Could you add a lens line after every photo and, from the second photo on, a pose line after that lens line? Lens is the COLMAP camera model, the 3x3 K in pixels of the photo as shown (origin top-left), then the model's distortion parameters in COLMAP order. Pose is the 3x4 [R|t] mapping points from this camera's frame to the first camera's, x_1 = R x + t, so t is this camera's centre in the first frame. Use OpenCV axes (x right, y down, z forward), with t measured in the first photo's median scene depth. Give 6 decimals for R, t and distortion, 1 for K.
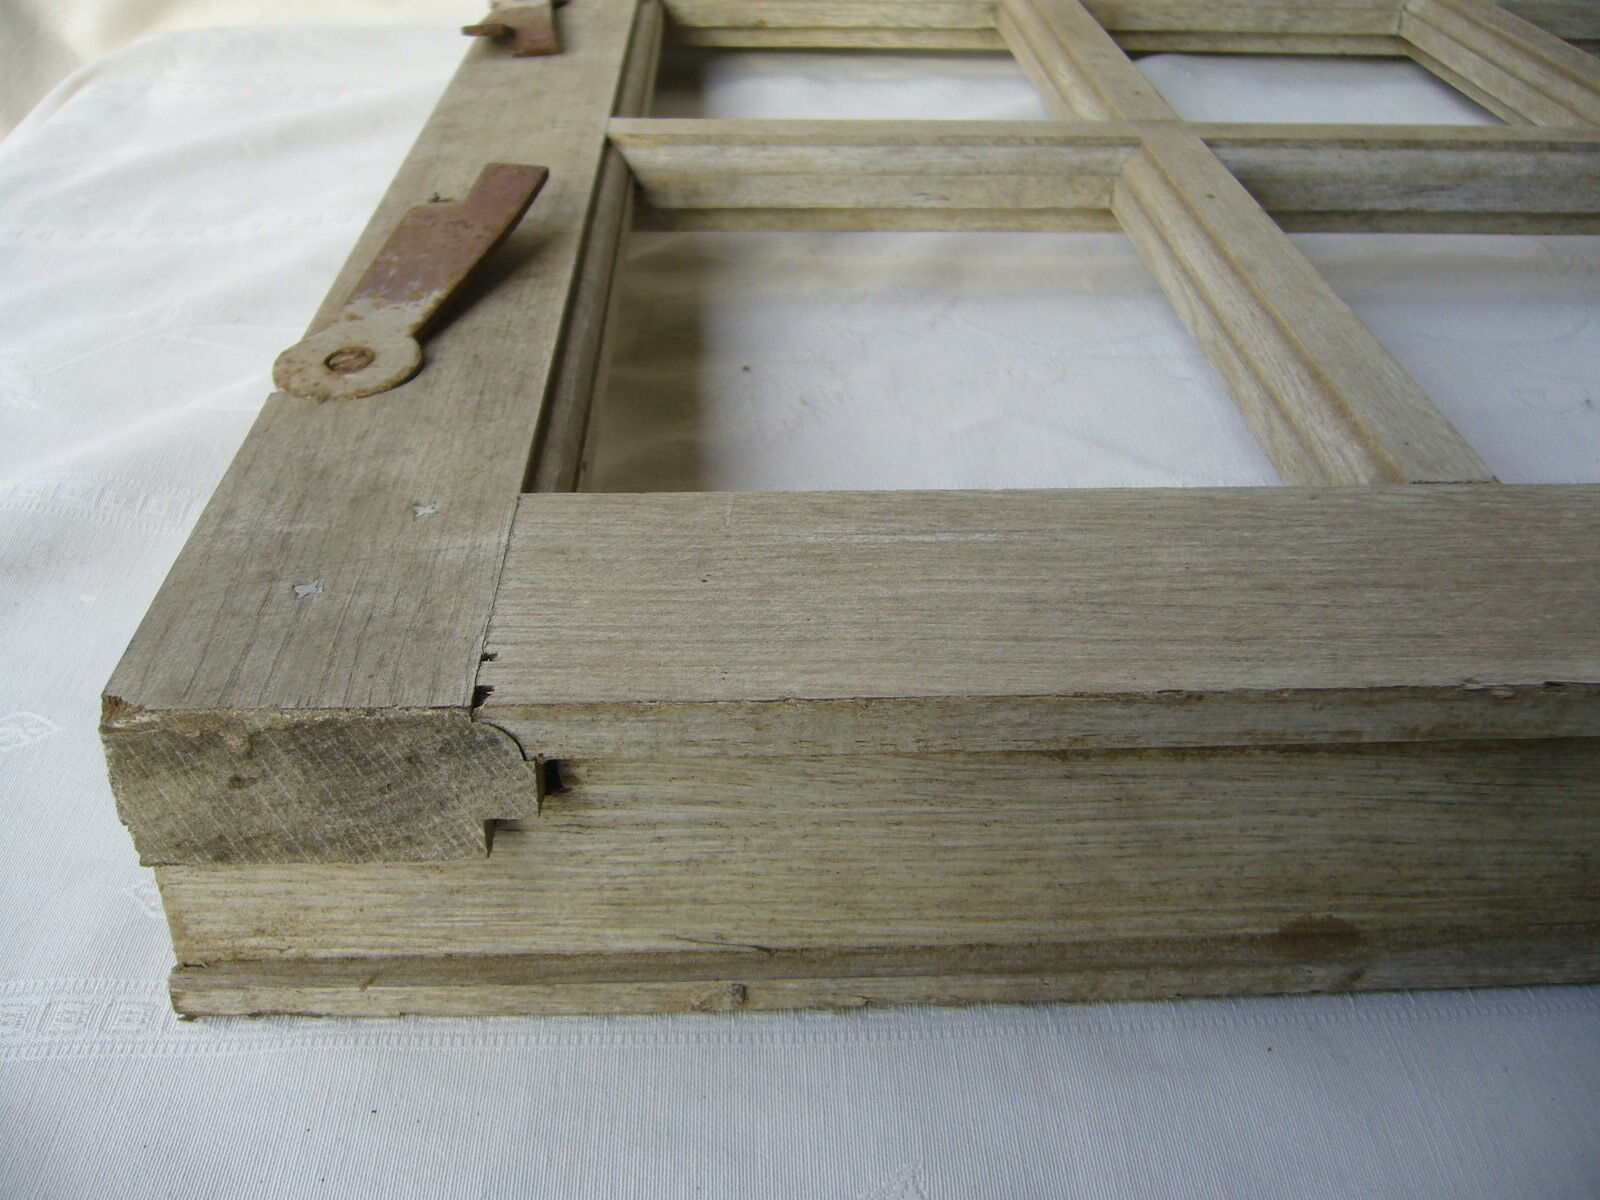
lens RADIAL K [[1686.5, 0, 800.4], [0, 1686.5, 597.4], [0, 0, 1]] dist [-0.068394, 0.000000]
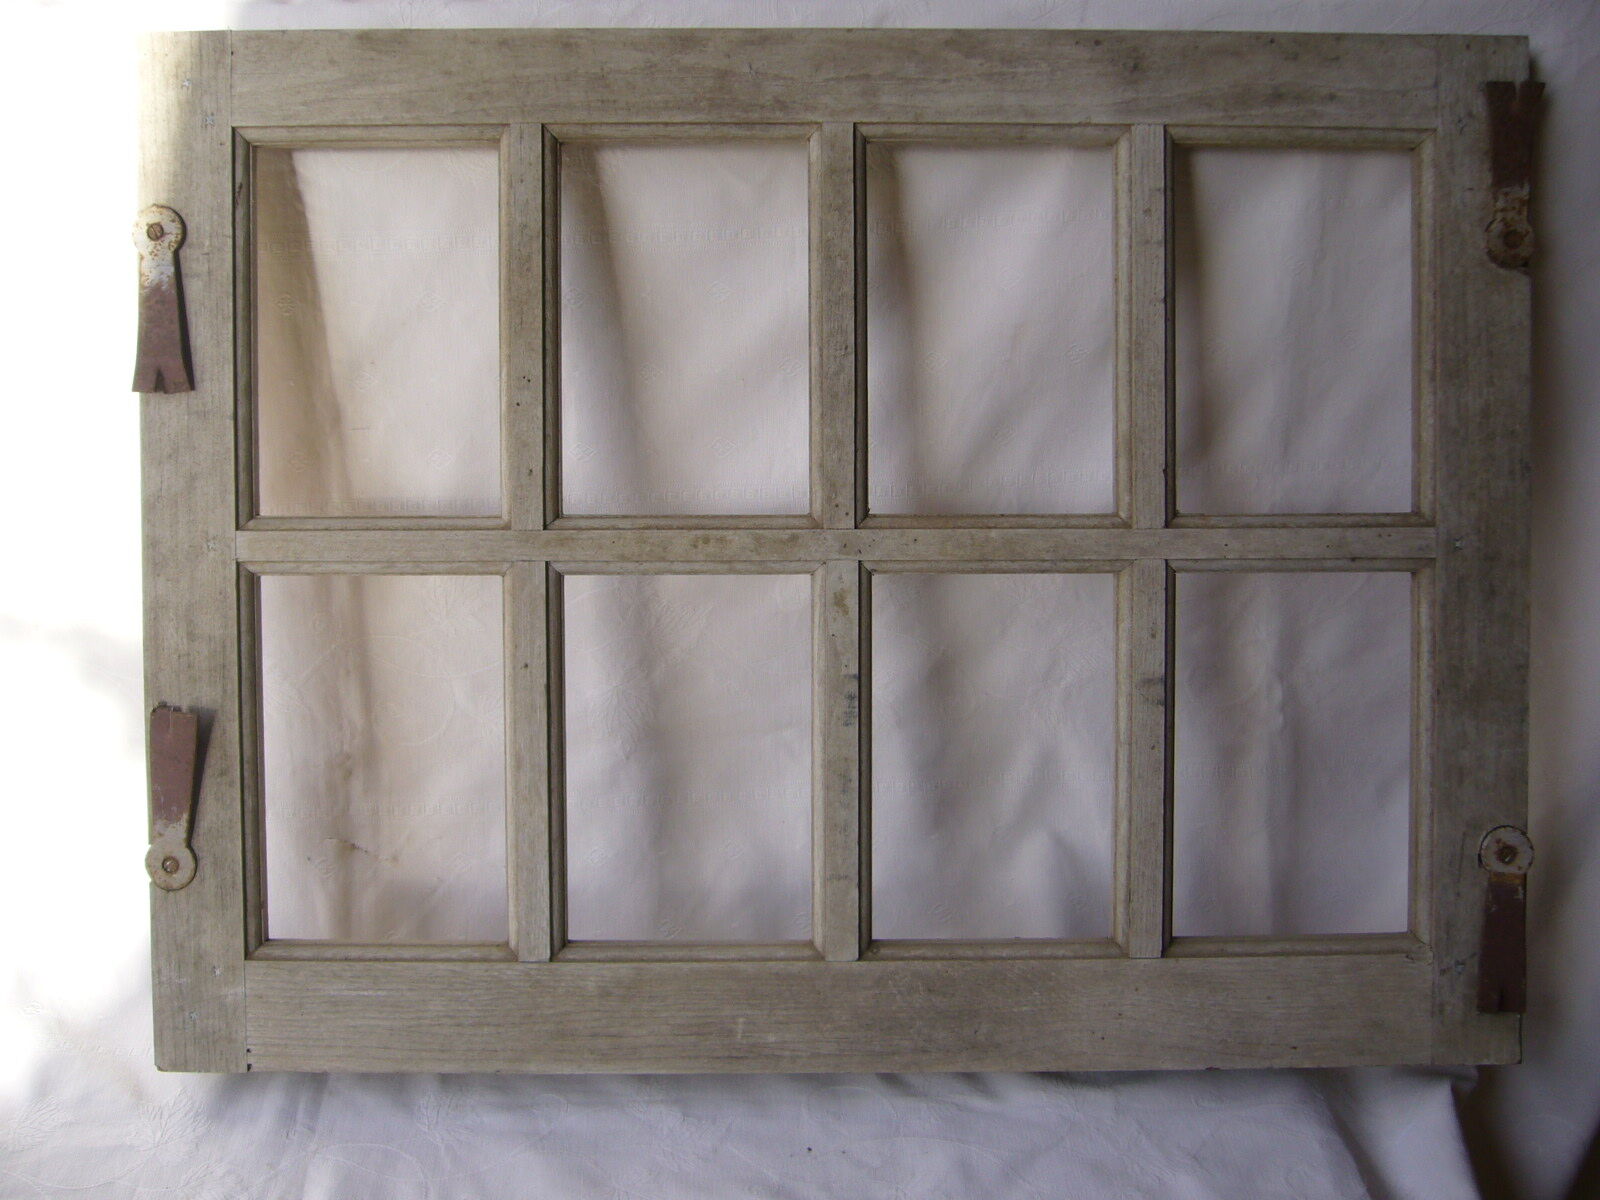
lens RADIAL K [[1686.5, 0, 793.8], [0, 1686.5, 590.7], [0, 0, 1]] dist [-0.068394, 0.000000]
pose [[0.999503, 0.031404, -0.002618, 0.933760], [-0.012801, 0.480517, 0.876892, -3.438975], [0.028796, -0.876423, 0.480680, 0.110099]]
